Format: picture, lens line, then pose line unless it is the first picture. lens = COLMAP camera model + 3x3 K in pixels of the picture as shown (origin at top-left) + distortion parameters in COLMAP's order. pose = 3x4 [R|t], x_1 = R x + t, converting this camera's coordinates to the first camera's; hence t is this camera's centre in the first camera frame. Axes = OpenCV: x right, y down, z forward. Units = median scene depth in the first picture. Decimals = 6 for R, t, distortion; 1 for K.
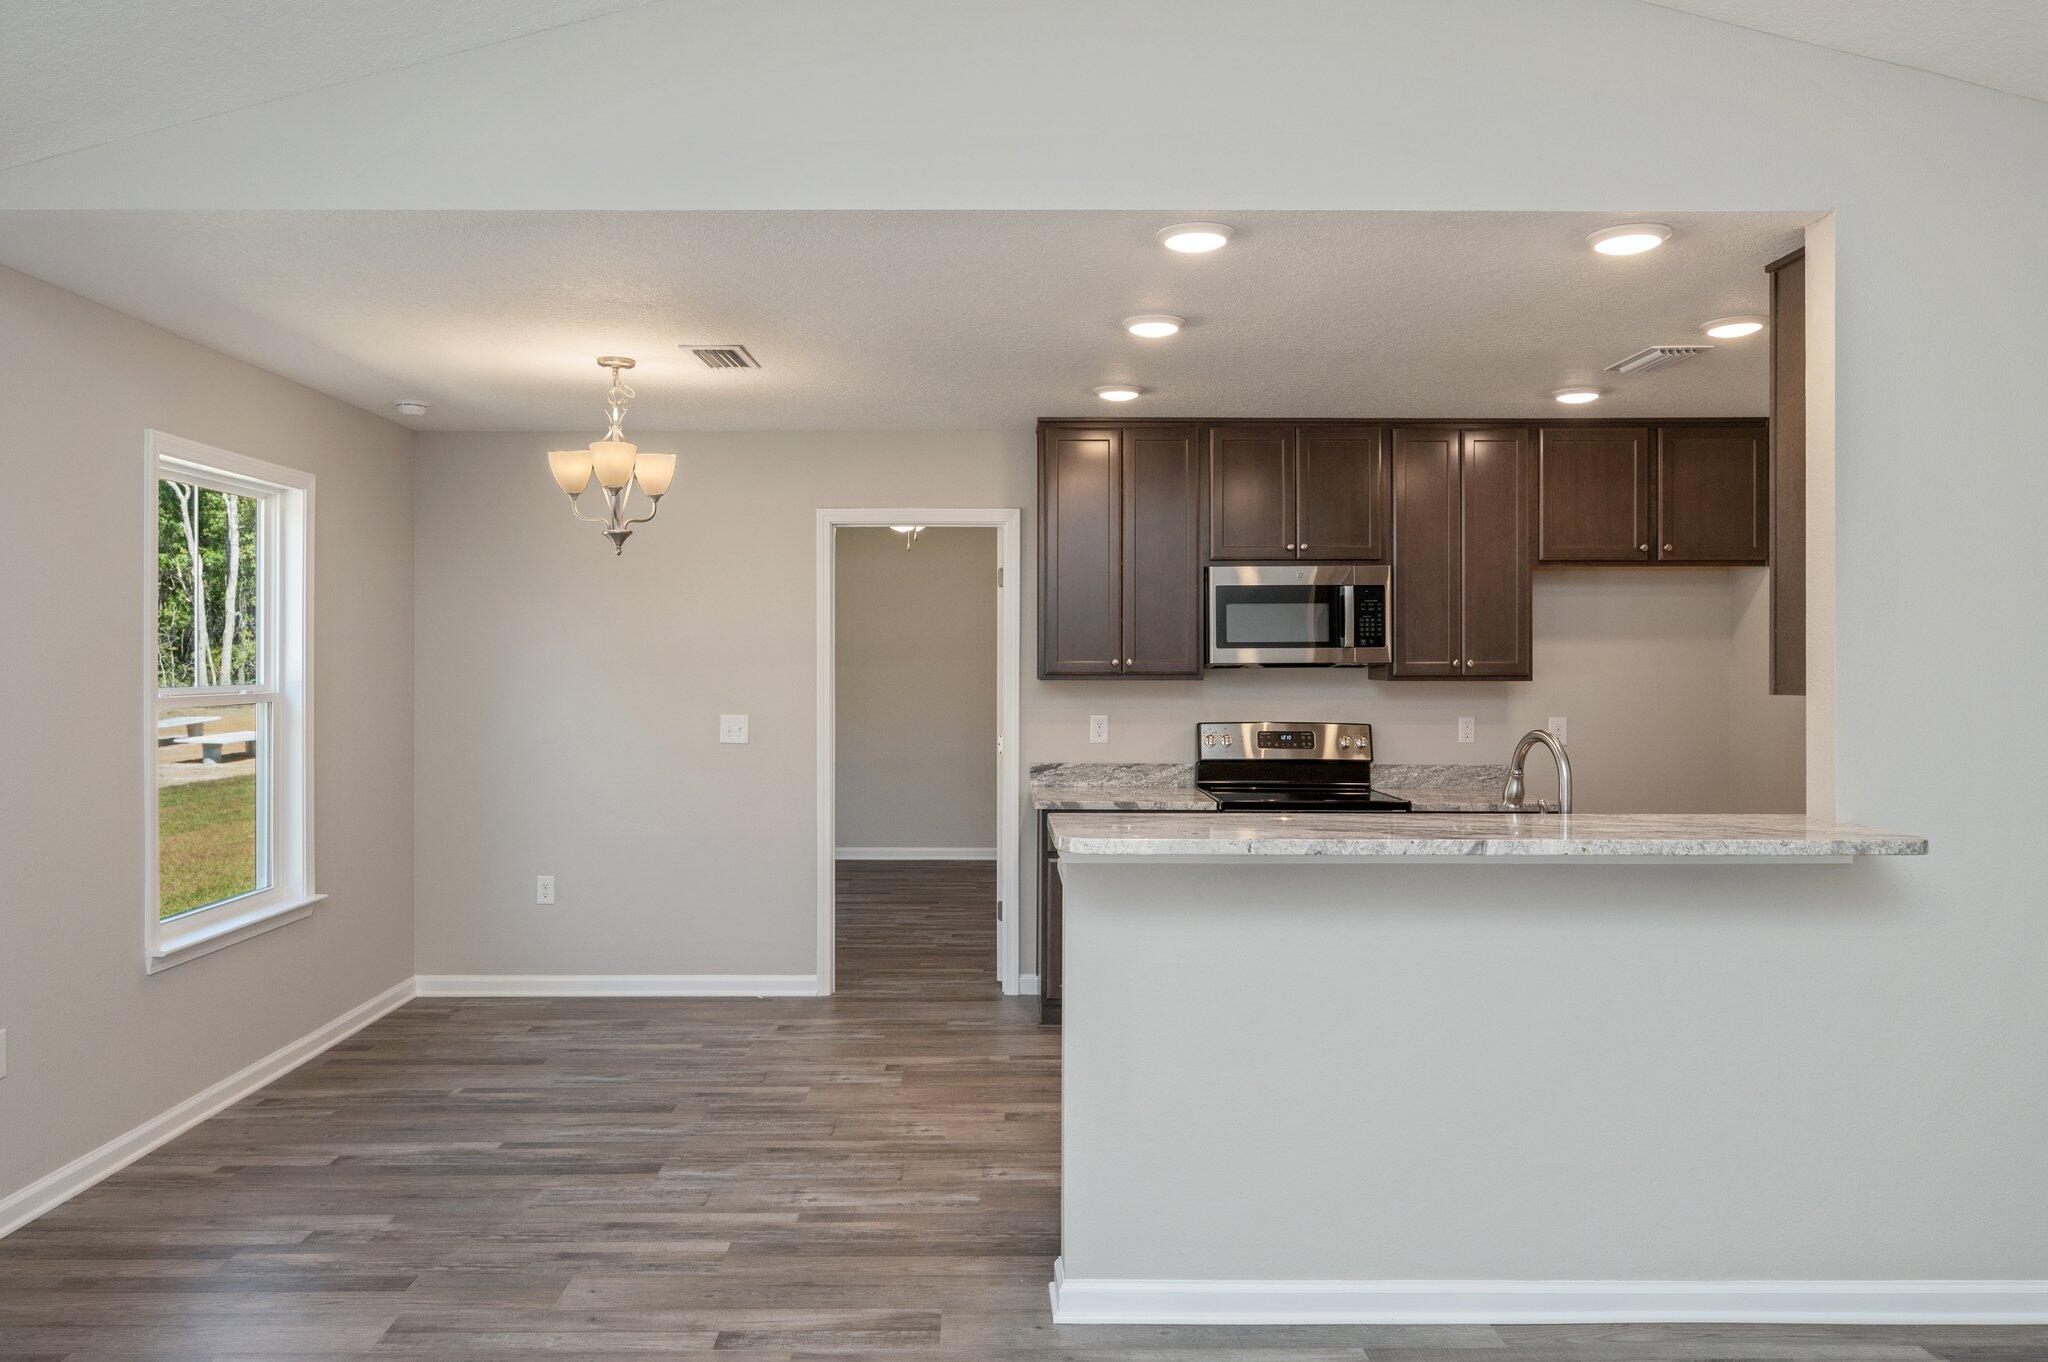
lens RADIAL K [[1433.9, 0, 1014.3], [0, 1433.9, 644.5], [0, 0, 1]] dist [0.006548, 0.002417]
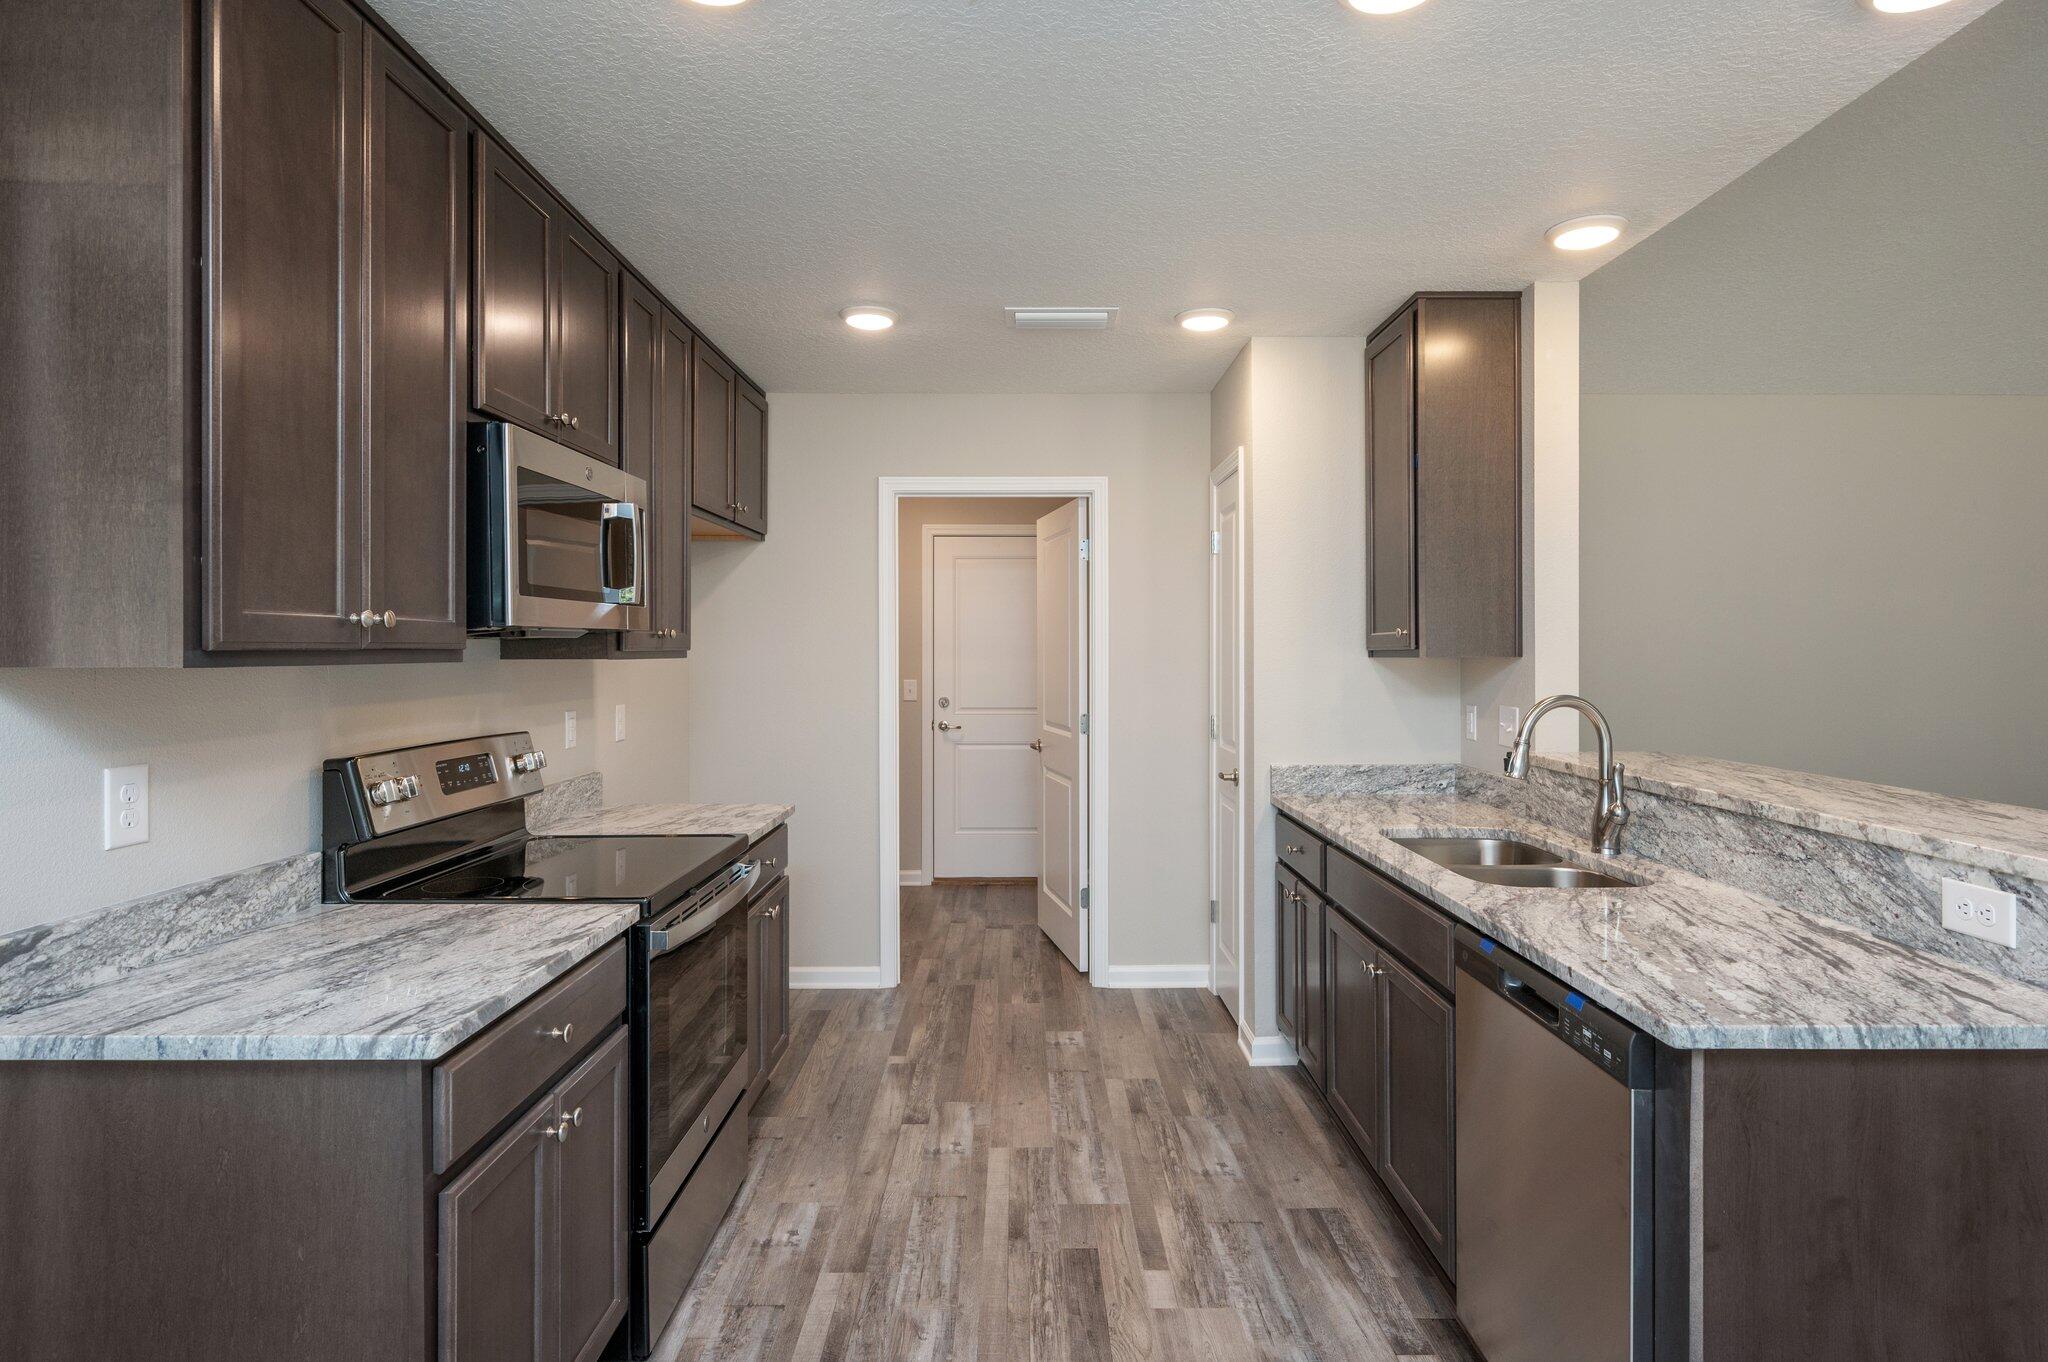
lens RADIAL K [[1082.0, 0, 1018.5], [0, 1082.0, 643.1], [0, 0, 1]] dist [-0.003839, 0.000223]
pose [[0.003577, 0.004279, 0.999984, -0.233066], [-0.006561, 0.999969, -0.004255, 0.017777], [-0.999972, -0.006546, 0.003604, 0.834768]]
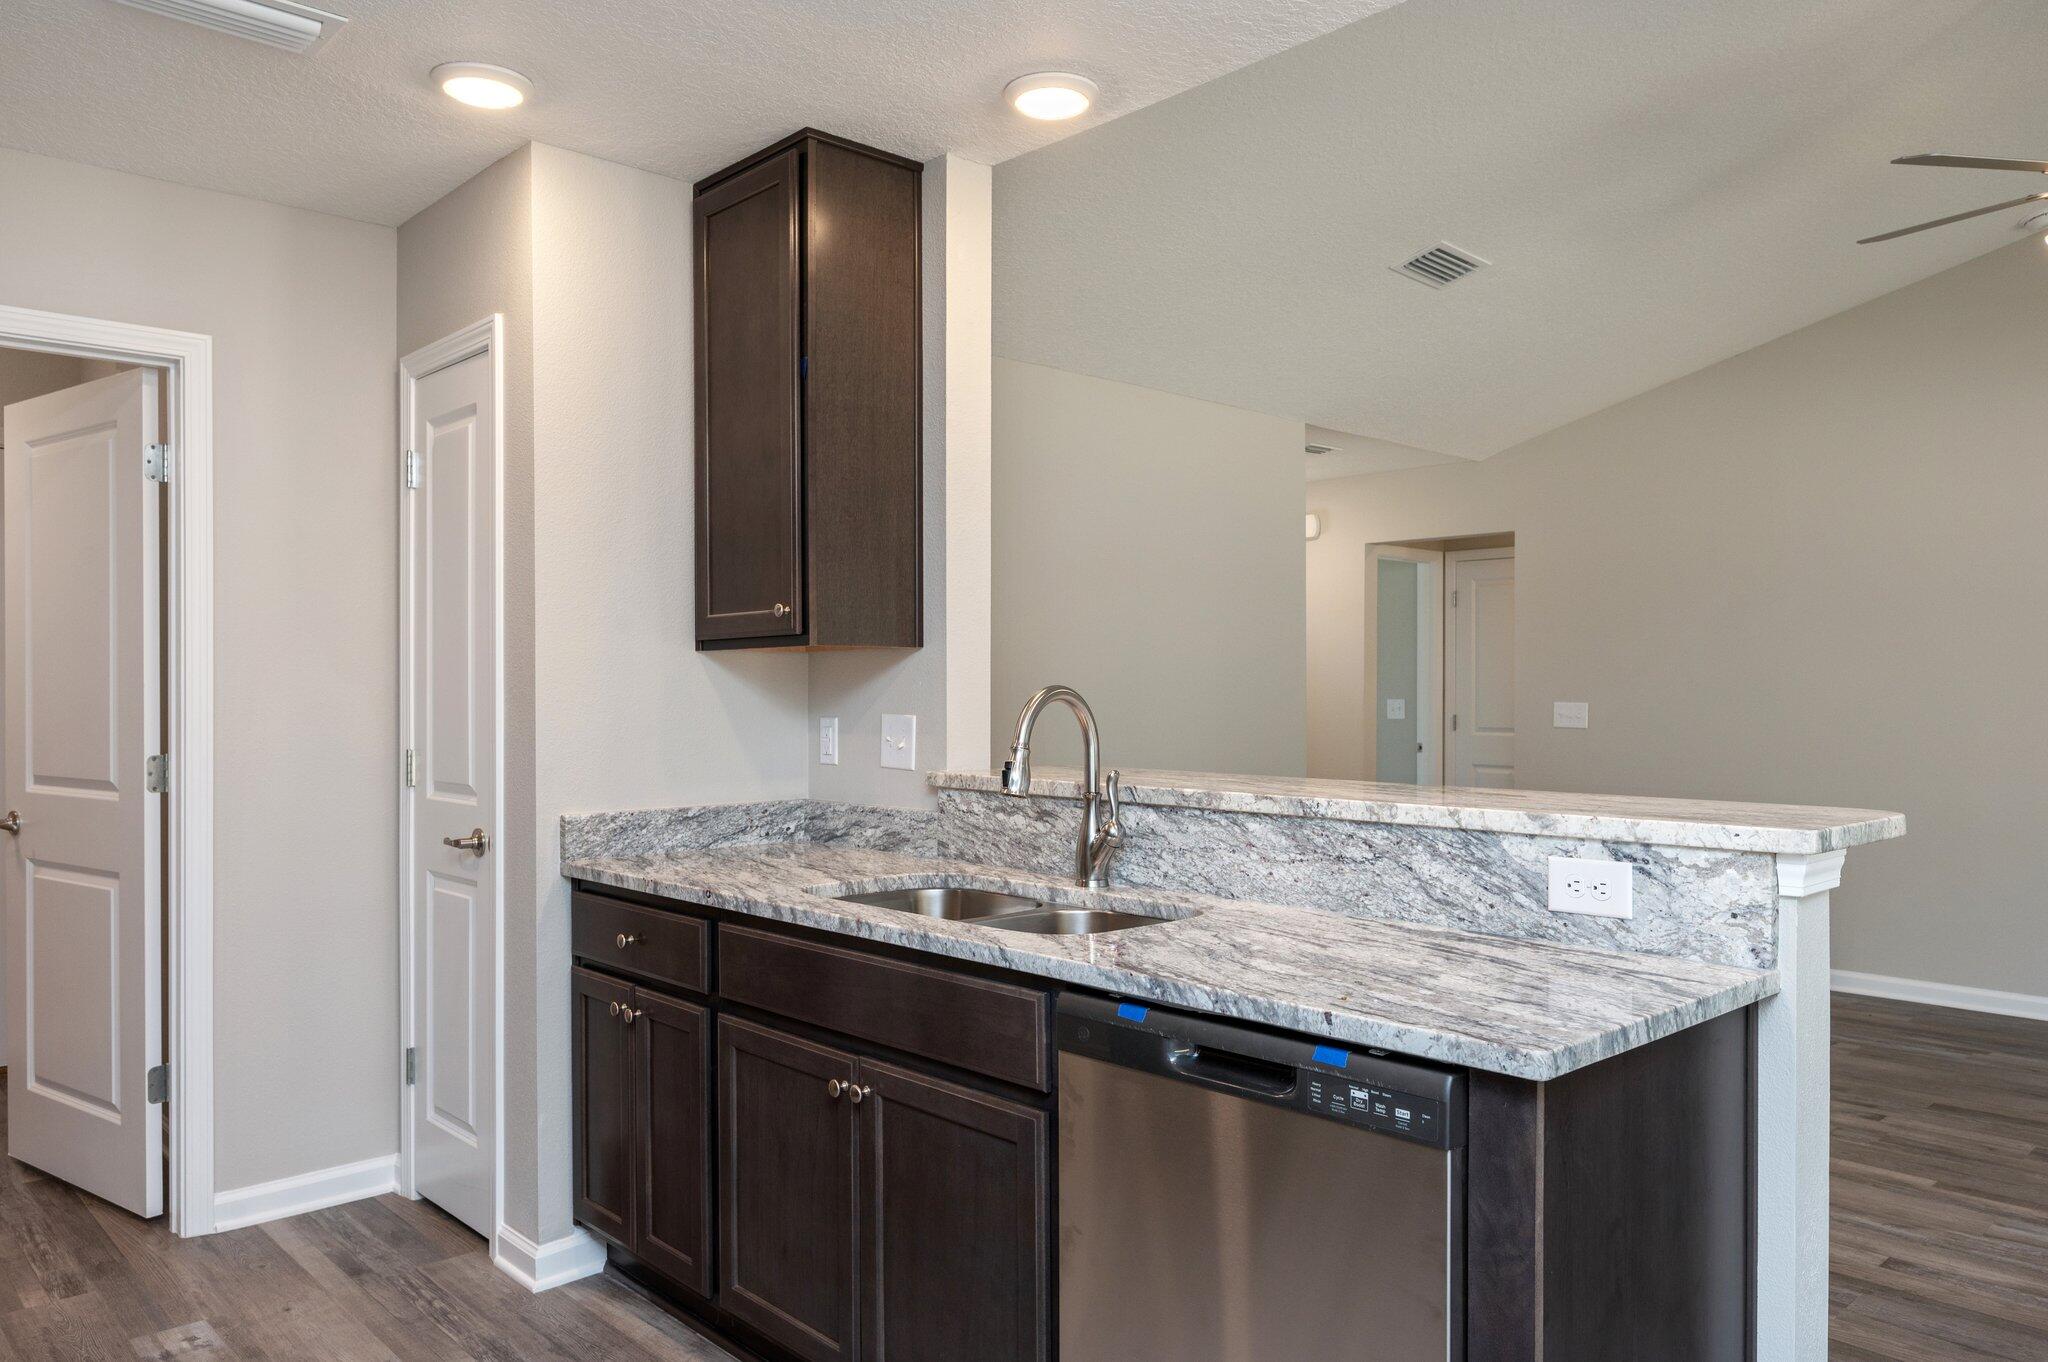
lens RADIAL K [[1443.4, 0, 1022.3], [0, 1443.4, 690.7], [0, 0, 1]] dist [-0.003121, -0.000097]
pose [[-0.679474, -0.002200, 0.733697, -0.112245], [-0.005758, 0.999981, -0.002333, 0.039013], [-0.733677, -0.005810, -0.679473, 0.931345]]
